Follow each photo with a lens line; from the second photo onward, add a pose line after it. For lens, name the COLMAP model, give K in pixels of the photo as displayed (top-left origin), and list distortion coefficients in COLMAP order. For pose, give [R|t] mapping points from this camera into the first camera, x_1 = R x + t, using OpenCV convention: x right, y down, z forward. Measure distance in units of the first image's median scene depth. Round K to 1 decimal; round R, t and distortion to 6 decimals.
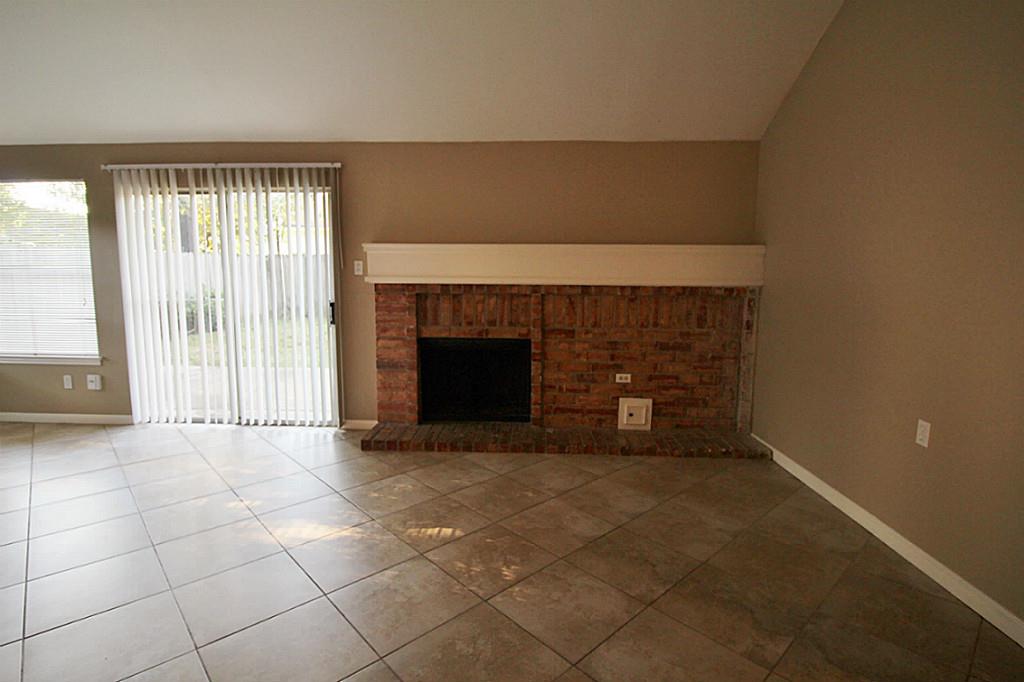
lens RADIAL K [[507.1, 0, 513.1], [0, 507.1, 336.6], [0, 0, 1]] dist [0.003512, -0.011214]
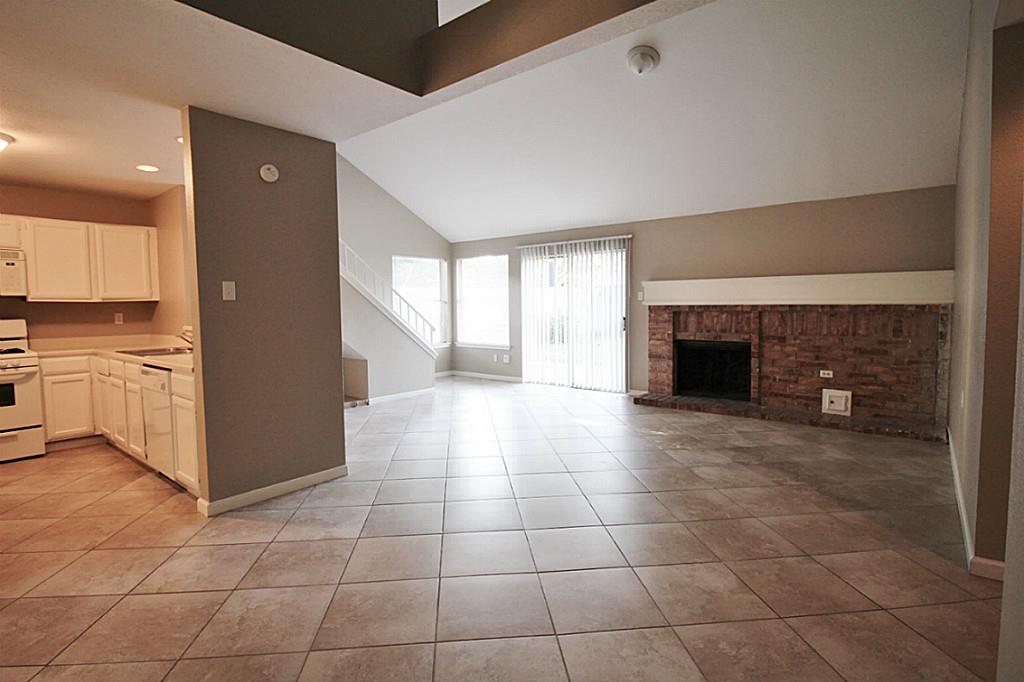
lens RADIAL K [[507.1, 0, 513.1], [0, 507.1, 336.6], [0, 0, 1]] dist [0.003512, -0.011214]
pose [[0.805205, 0.023396, -0.592535, 0.342417], [-0.050997, 0.998252, -0.029886, 0.065858], [0.590799, 0.054282, 0.804990, -0.560383]]
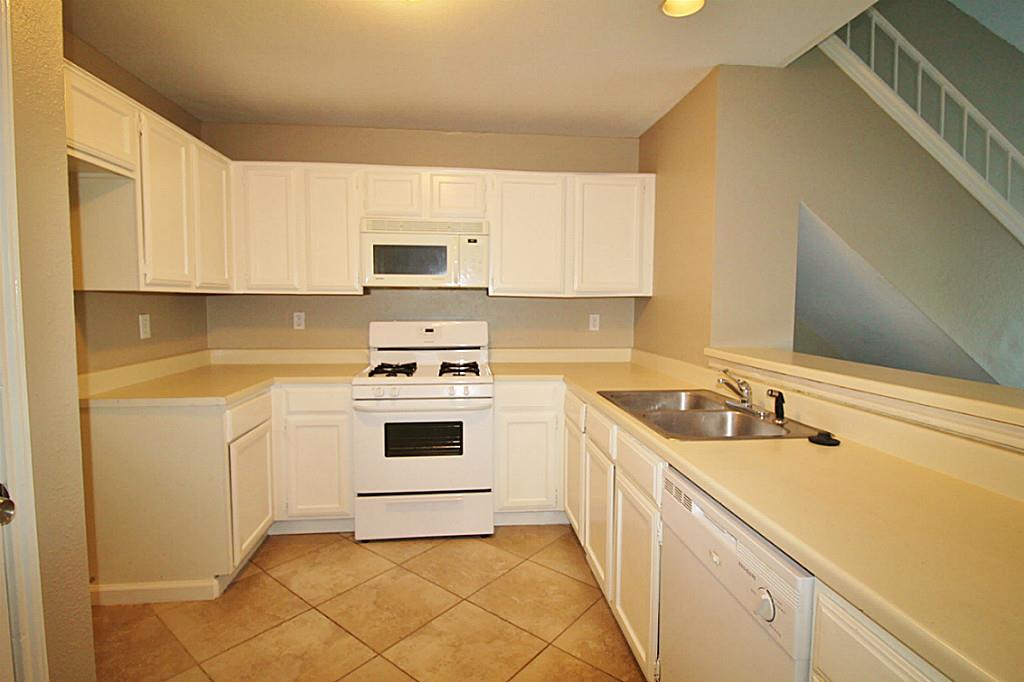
lens RADIAL K [[507.1, 0, 513.1], [0, 507.1, 336.6], [0, 0, 1]] dist [0.003512, -0.011214]
pose [[0.155737, 0.062199, -0.985838, -0.401312], [-0.108120, 0.993093, 0.045577, 0.033152], [0.981863, 0.099491, 0.161387, -0.388556]]
